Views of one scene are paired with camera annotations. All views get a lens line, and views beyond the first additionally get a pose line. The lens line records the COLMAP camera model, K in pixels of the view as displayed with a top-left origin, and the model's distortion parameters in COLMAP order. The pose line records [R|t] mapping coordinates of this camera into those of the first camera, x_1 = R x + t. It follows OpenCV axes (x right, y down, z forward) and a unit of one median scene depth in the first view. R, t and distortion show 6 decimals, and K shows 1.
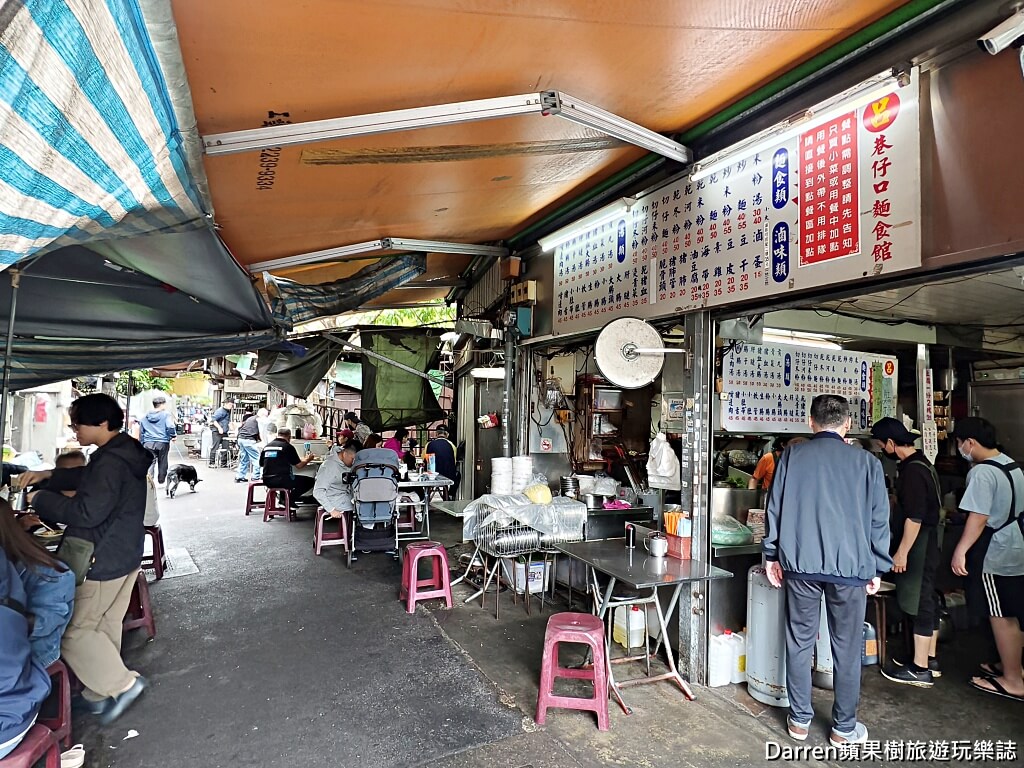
lens RADIAL K [[584.8, 0, 515.1], [0, 584.8, 384.9], [0, 0, 1]] dist [0.002306, 0.000059]
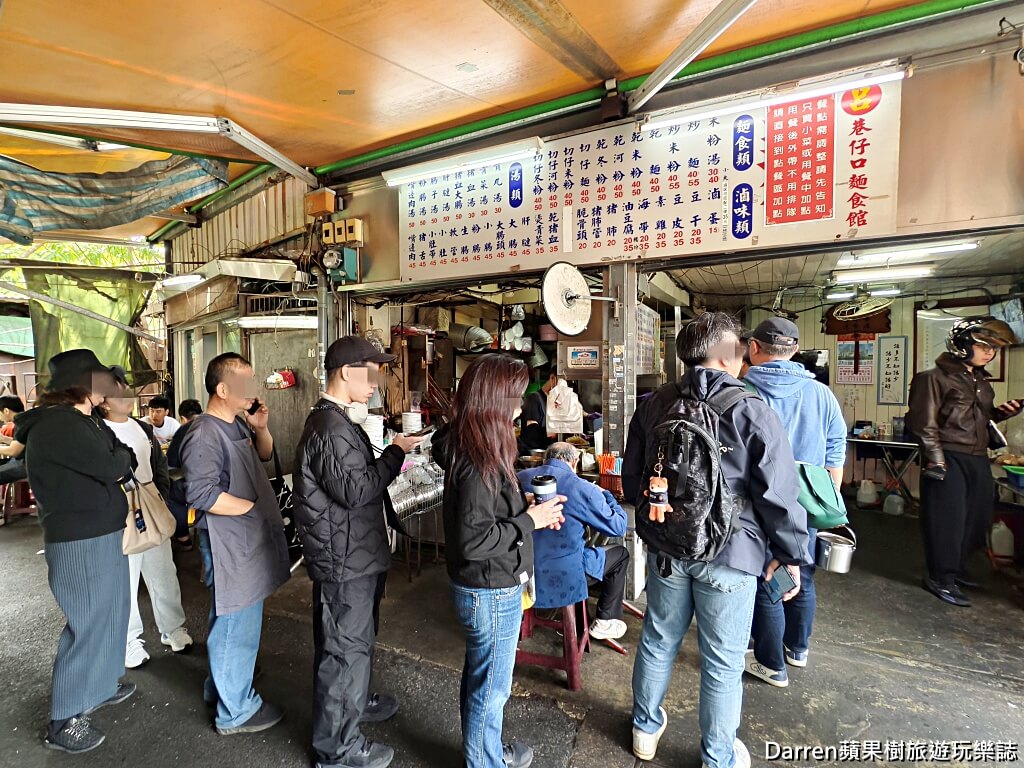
lens RADIAL K [[478.9, 0, 499.4], [0, 478.9, 380.2], [0, 0, 1]] dist [0.003051, -0.003568]
pose [[0.807057, -0.048613, 0.588469, -0.328884], [0.002257, 0.996852, 0.079254, 0.013898], [-0.590469, -0.062635, 0.804626, 0.361961]]
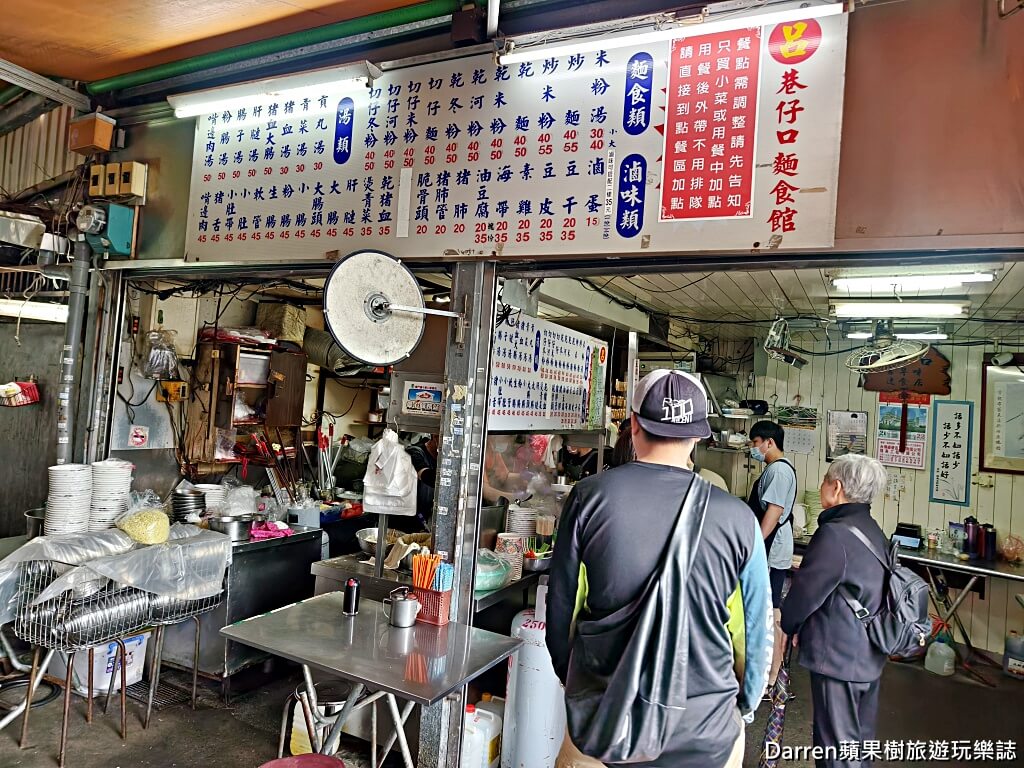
lens RADIAL K [[684.0, 0, 511.9], [0, 684.0, 372.1], [0, 0, 1]] dist [0.020780, -0.020134]
pose [[0.791331, 0.052532, 0.609127, -0.118044], [-0.075978, 0.997028, 0.012719, -0.006166], [-0.606648, -0.056345, 0.792971, 0.281929]]
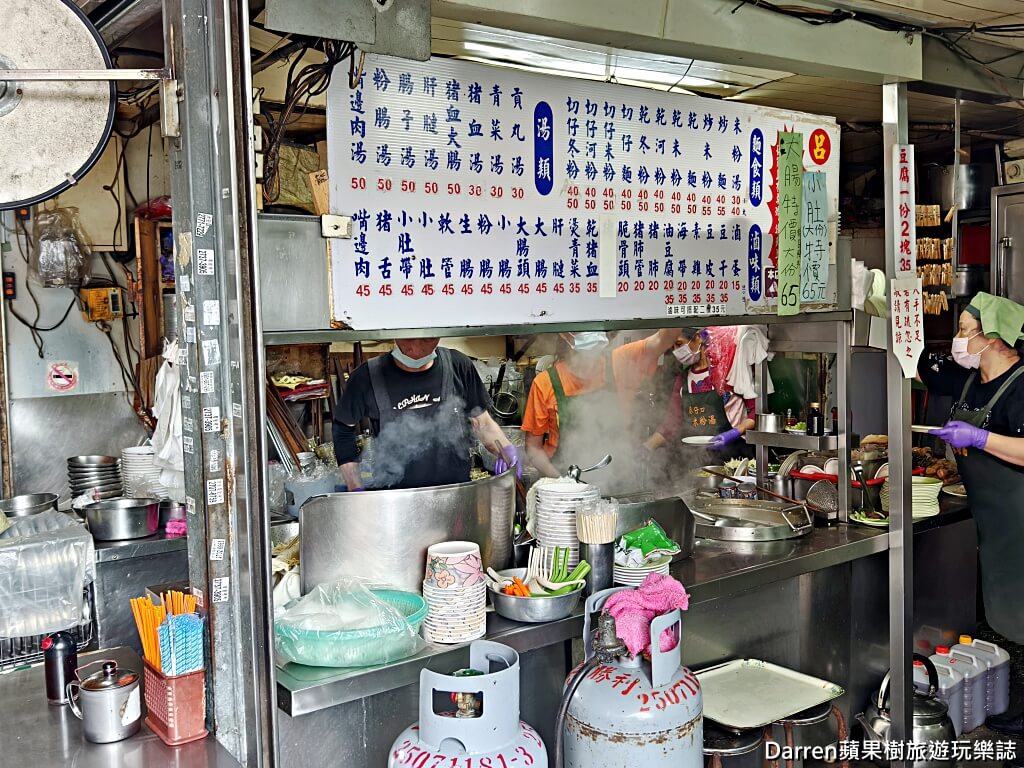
lens RADIAL K [[1032.6, 0, 481.2], [0, 1032.6, 385.1], [0, 0, 1]] dist [0.015558, 0.000000]
pose [[0.979102, -0.066188, 0.192296, 0.289436], [0.038761, 0.988958, 0.143041, 0.025122], [-0.199640, -0.132598, 0.970856, 0.363369]]
